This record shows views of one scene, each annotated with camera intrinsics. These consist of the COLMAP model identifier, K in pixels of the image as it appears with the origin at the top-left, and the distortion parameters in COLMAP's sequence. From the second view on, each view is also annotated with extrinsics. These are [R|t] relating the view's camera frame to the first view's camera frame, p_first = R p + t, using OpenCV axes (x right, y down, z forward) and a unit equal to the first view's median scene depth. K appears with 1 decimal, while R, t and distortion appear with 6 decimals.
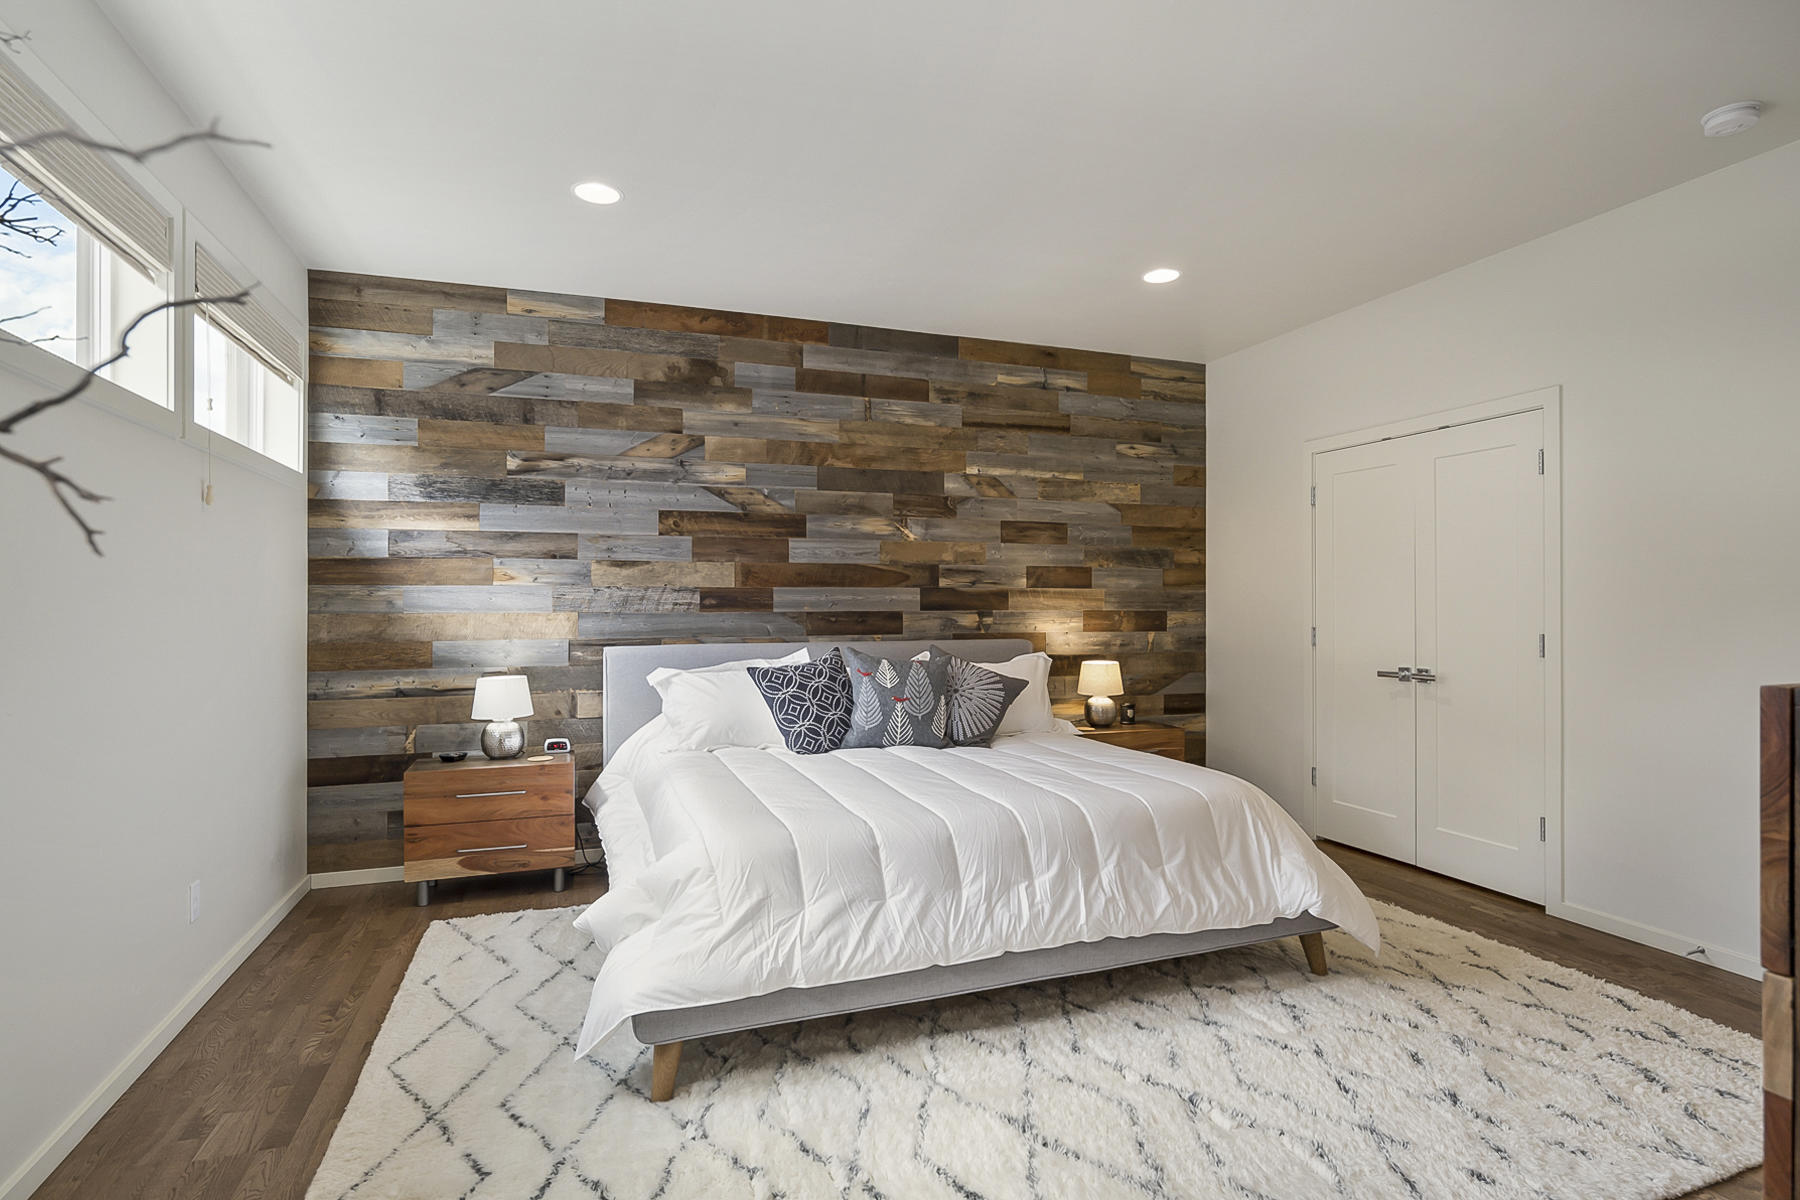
lens RADIAL K [[909.4, 0, 901.4], [0, 909.4, 597.4], [0, 0, 1]] dist [-0.008507, 0.002817]
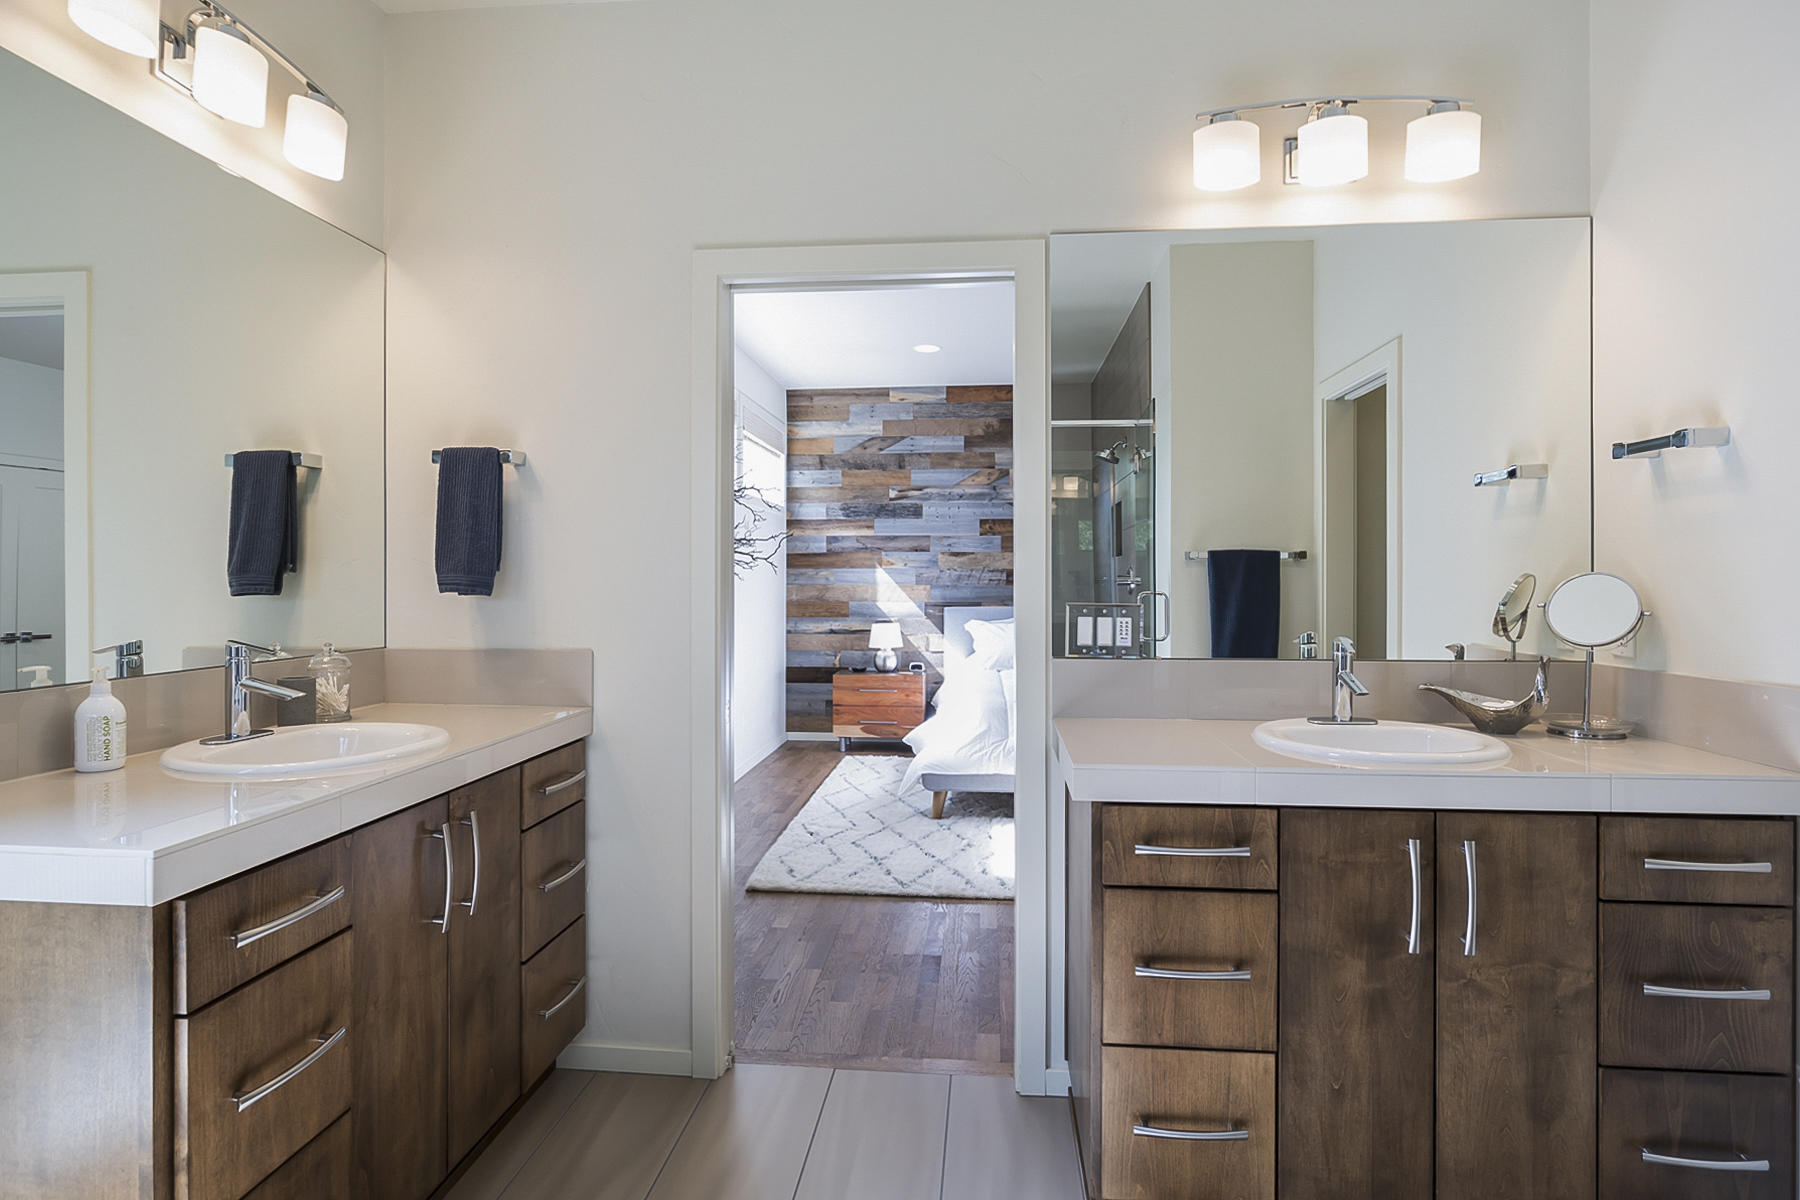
lens RADIAL K [[909.4, 0, 901.4], [0, 909.4, 574.1], [0, 0, 1]] dist [-0.008507, 0.002817]
pose [[0.903729, 0.000311, -0.428105, 0.284572], [-0.000930, 0.999999, -0.001237, -0.000891], [0.428104, 0.001516, 0.903728, -0.469311]]
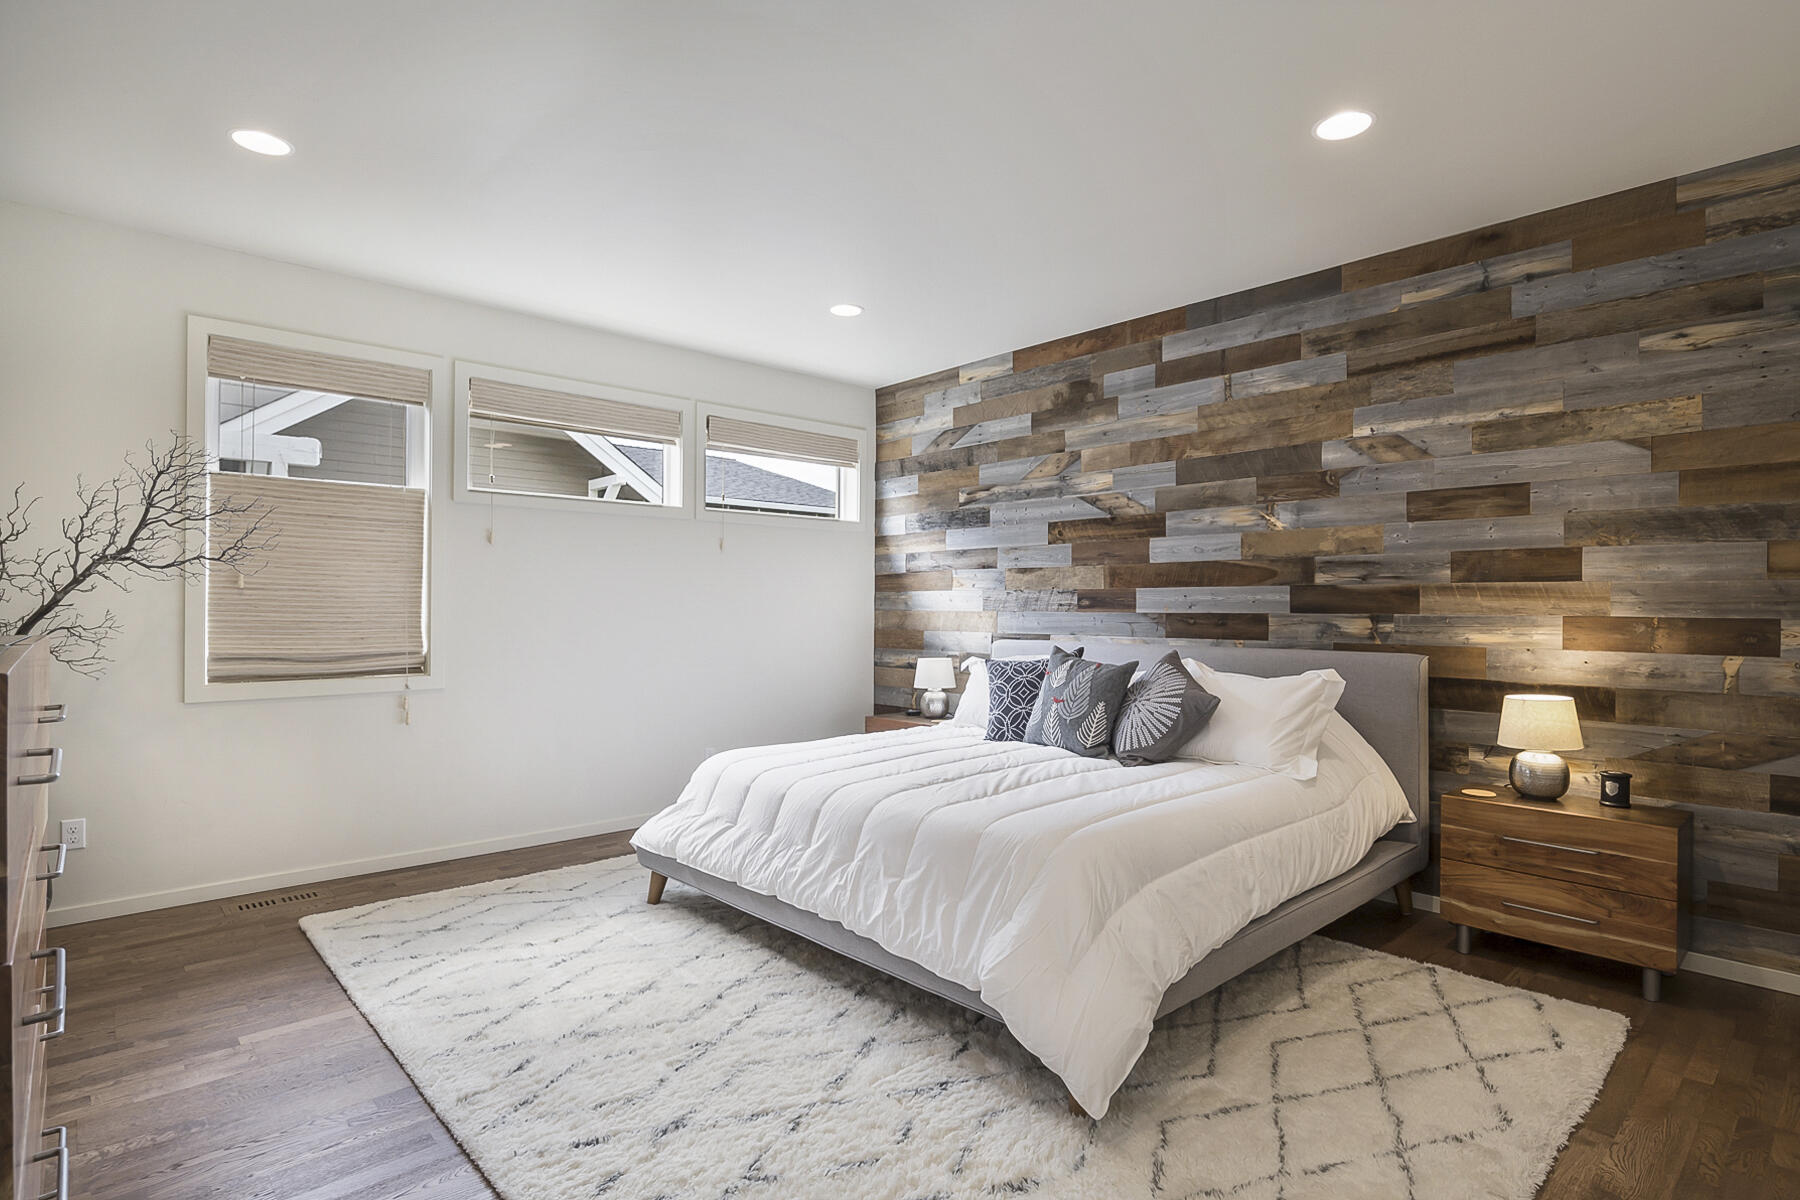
lens RADIAL K [[909.4, 0, 900.0], [0, 909.4, 595.3], [0, 0, 1]] dist [-0.008507, 0.002817]
pose [[0.385619, -0.008849, -0.922616, 0.744369], [0.002589, 0.999960, -0.008508, 0.005025], [0.922655, 0.000893, 0.385626, 0.403831]]
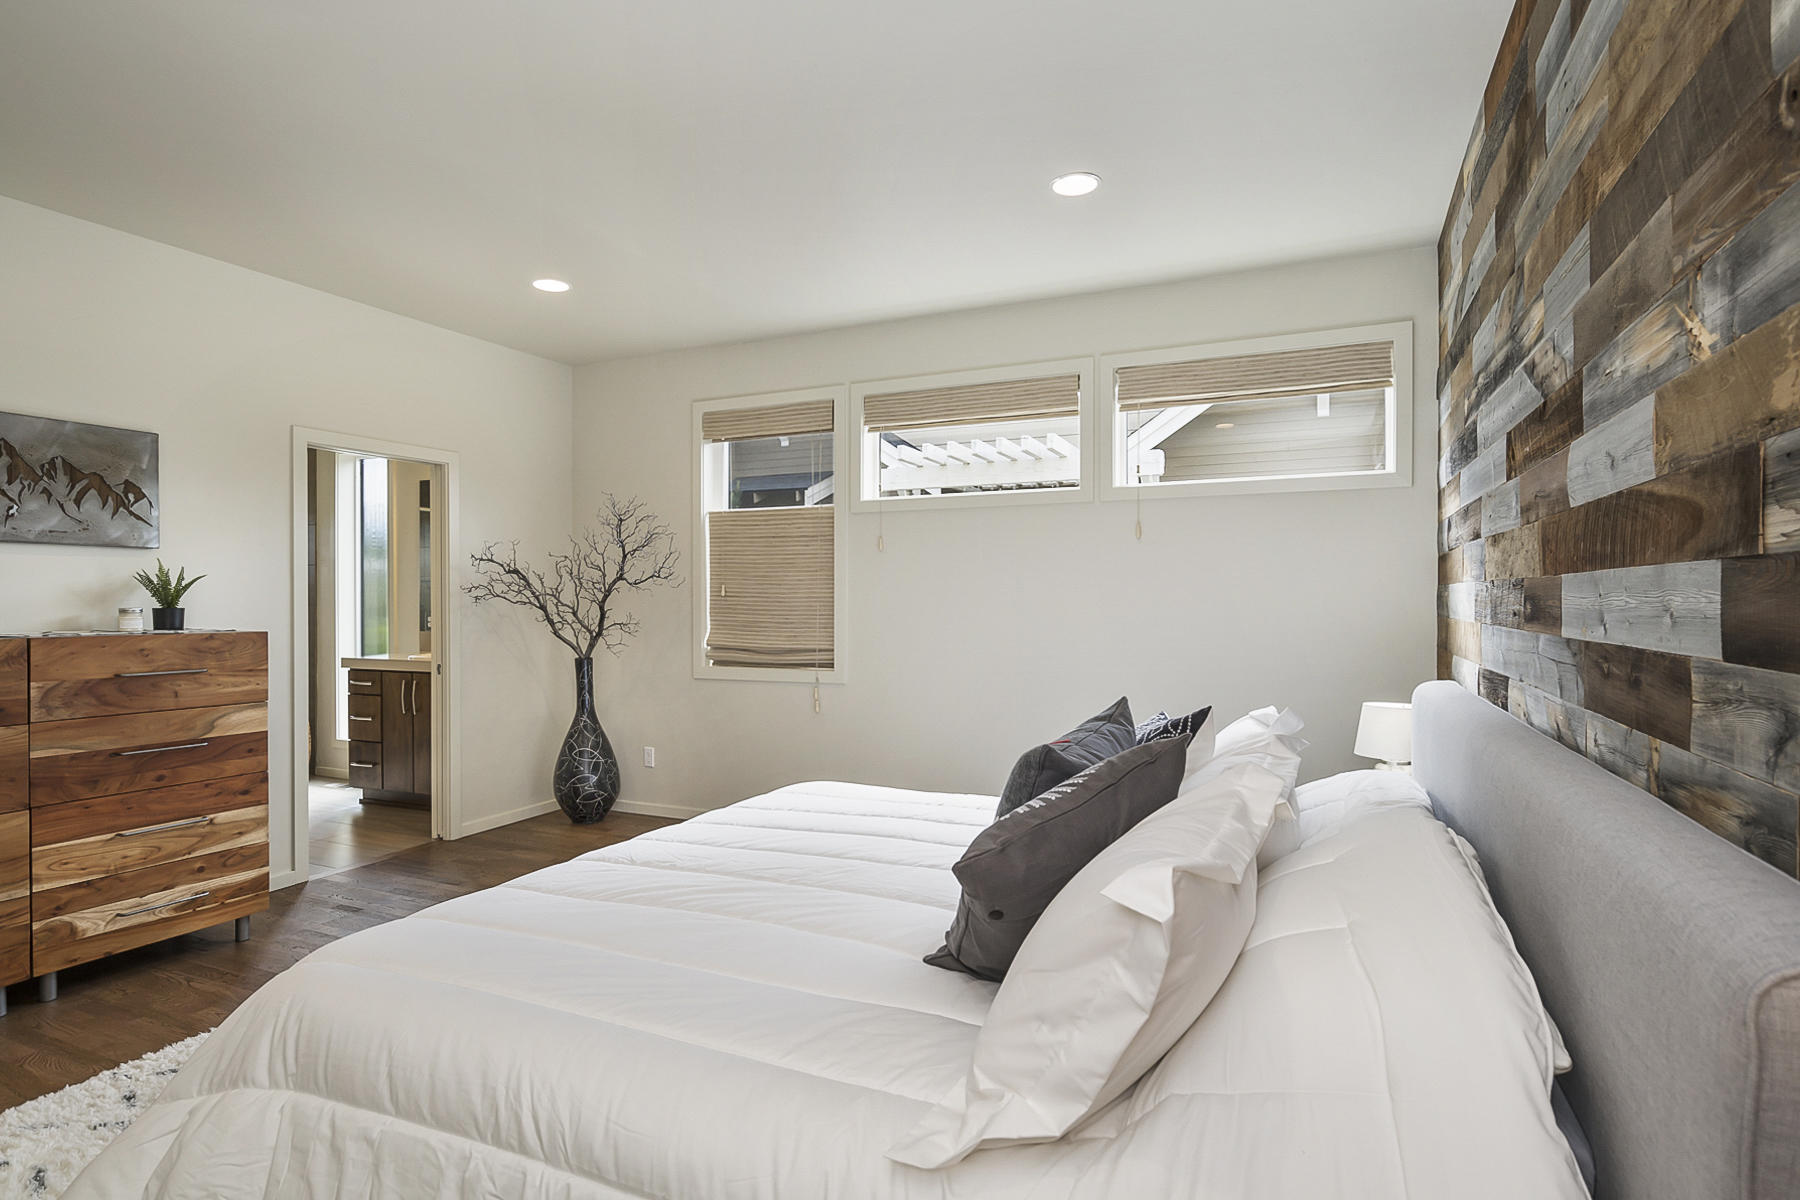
lens RADIAL K [[909.4, 0, 906.3], [0, 909.4, 602.7], [0, 0, 1]] dist [-0.008507, 0.002817]
pose [[-0.693294, 0.005916, -0.720630, 0.372184], [0.008062, 0.999967, 0.000453, -0.000979], [0.720609, -0.005495, -0.693320, 1.159980]]
